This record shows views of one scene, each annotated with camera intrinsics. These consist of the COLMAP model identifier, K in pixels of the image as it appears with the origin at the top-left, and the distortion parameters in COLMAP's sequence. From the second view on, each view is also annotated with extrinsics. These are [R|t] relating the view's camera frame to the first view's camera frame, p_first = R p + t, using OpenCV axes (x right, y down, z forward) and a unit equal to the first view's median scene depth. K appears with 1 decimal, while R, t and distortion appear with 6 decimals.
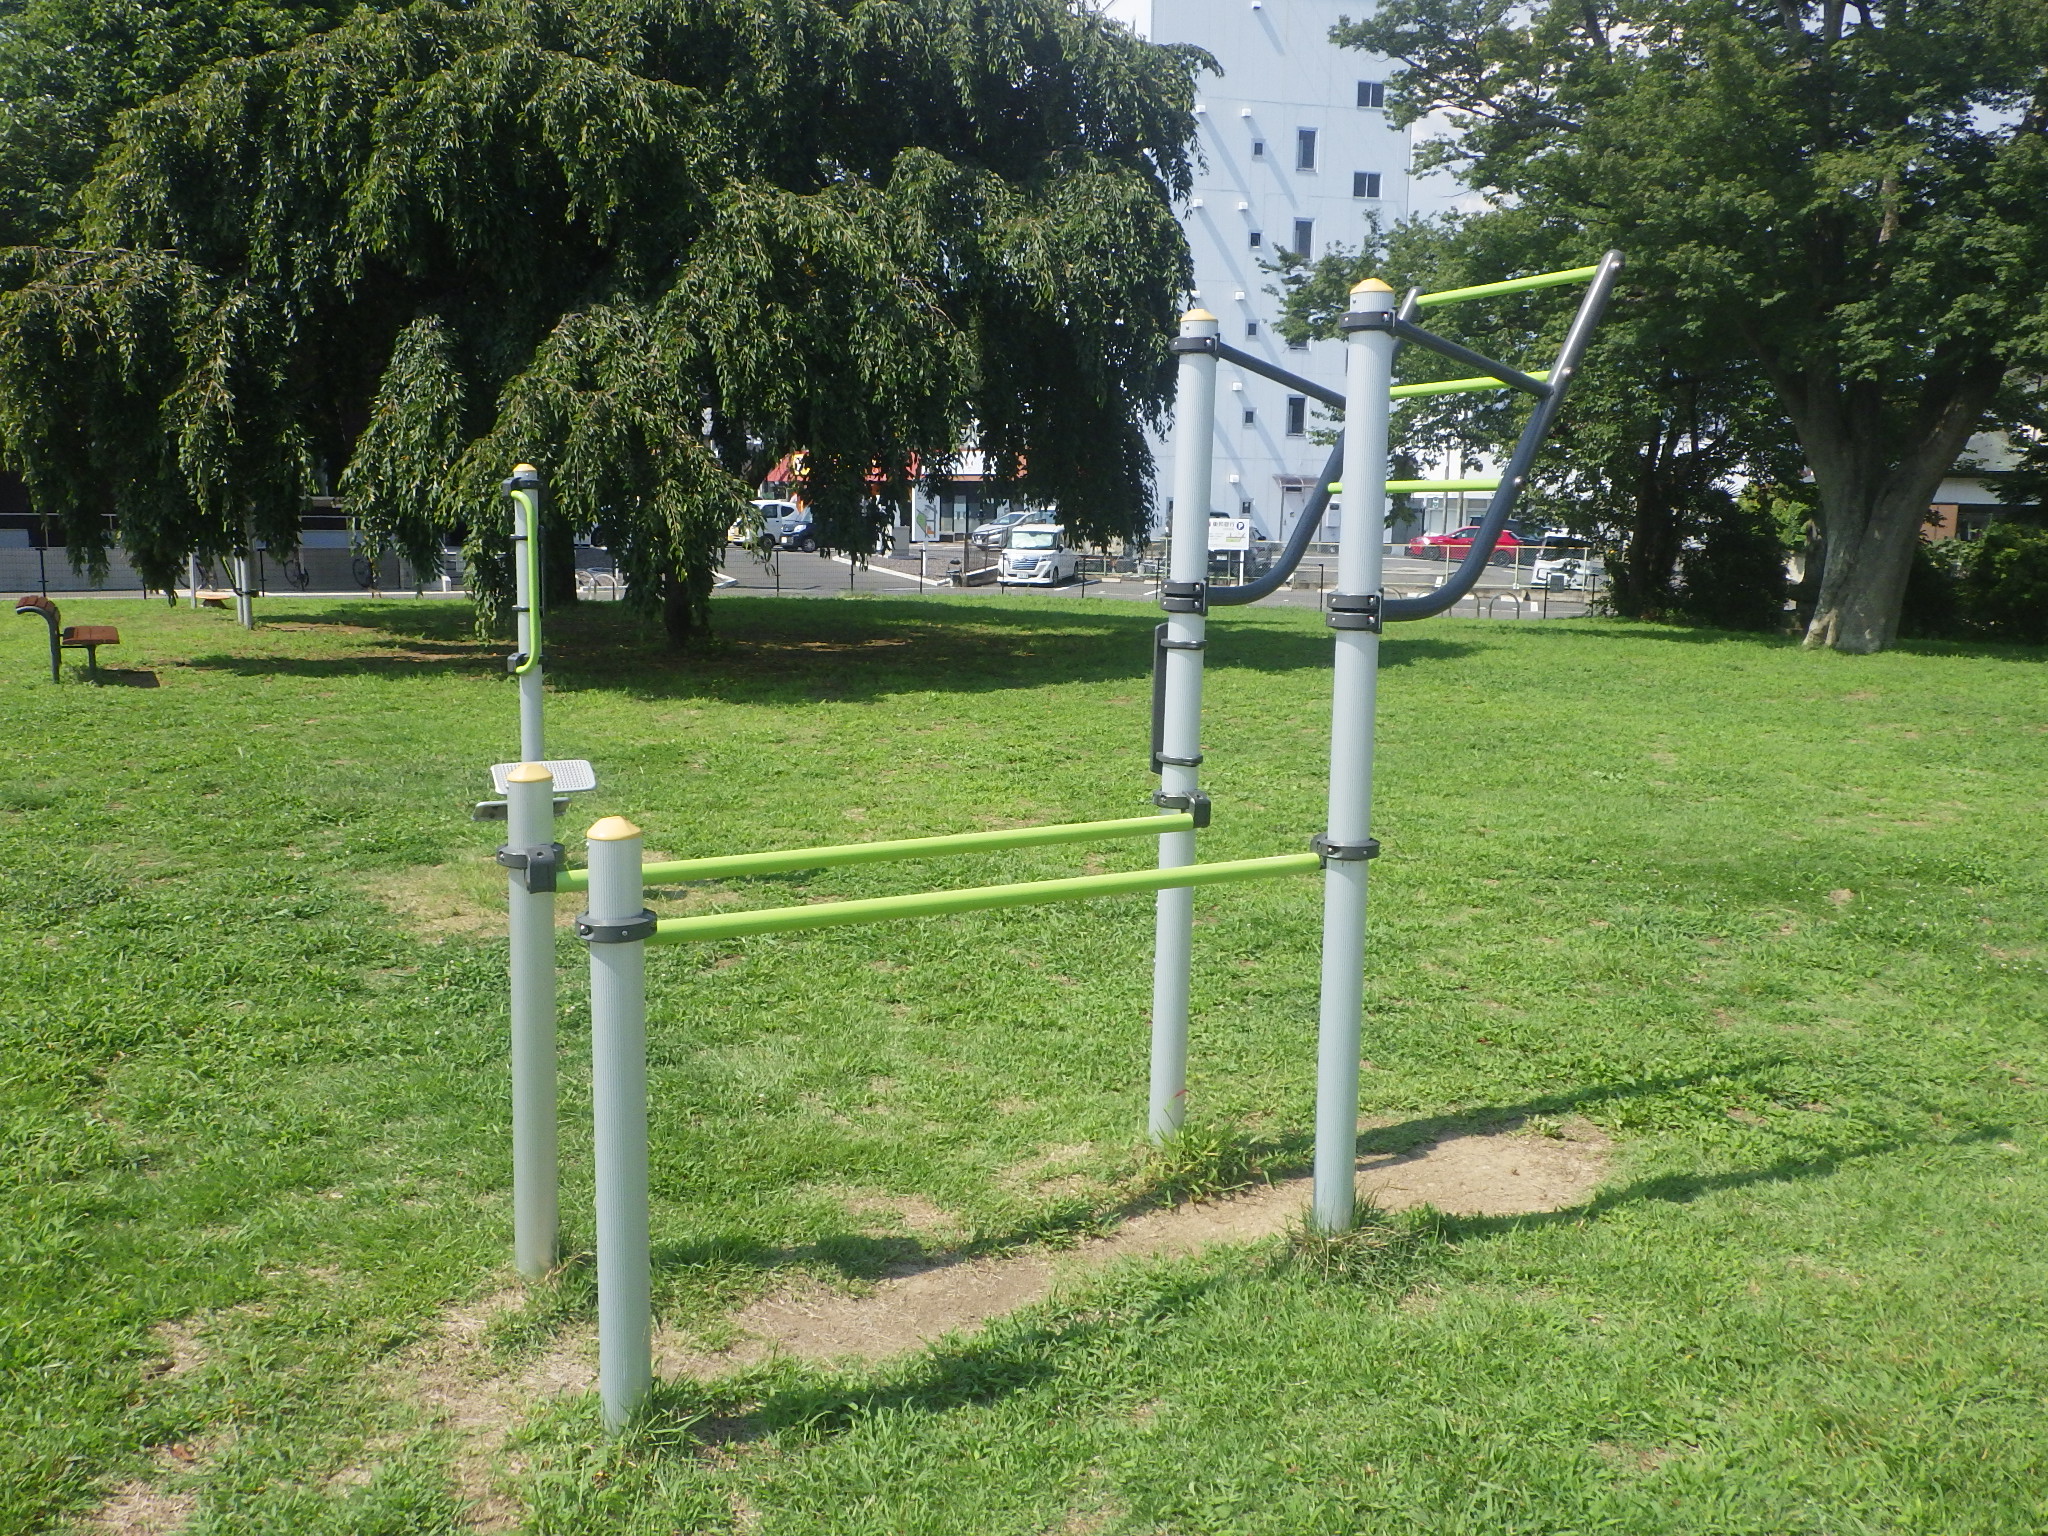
lens RADIAL K [[1693.9, 0, 1023.0], [0, 1693.9, 766.0], [0, 0, 1]] dist [-0.005891, -0.009339]
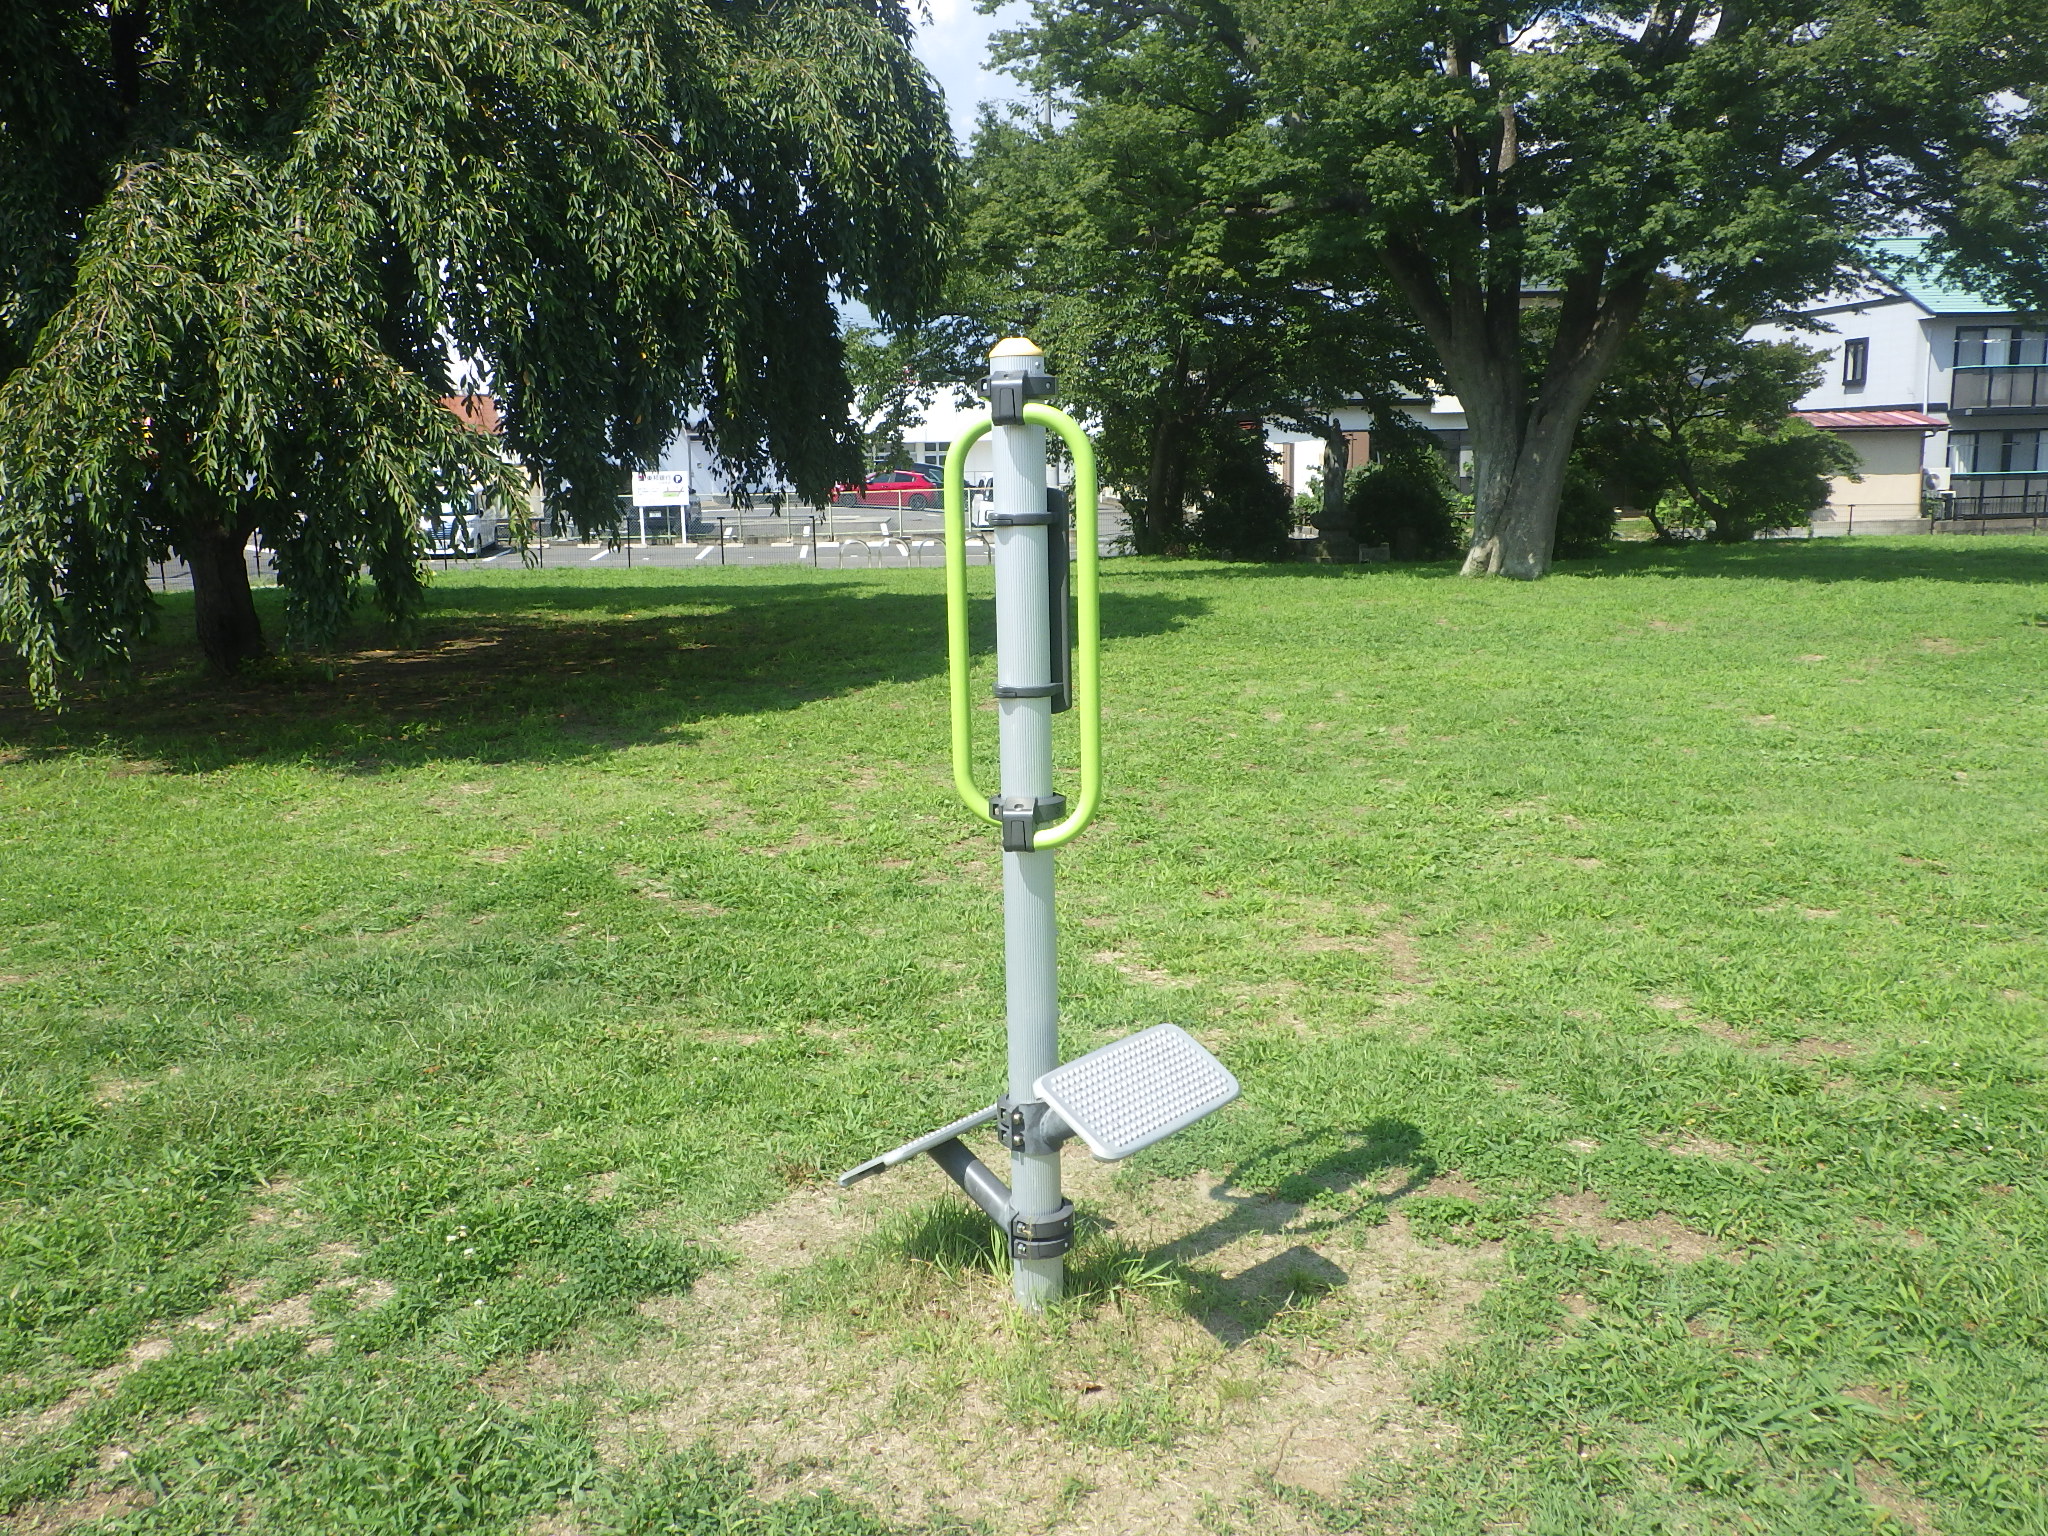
lens RADIAL K [[1693.9, 0, 1025.9], [0, 1693.9, 773.8], [0, 0, 1]] dist [-0.005891, -0.009339]
pose [[0.921188, -0.104911, 0.374709, -0.213658], [0.092664, 0.994410, 0.050611, -0.044918], [-0.377925, -0.011901, 0.925760, 0.293168]]
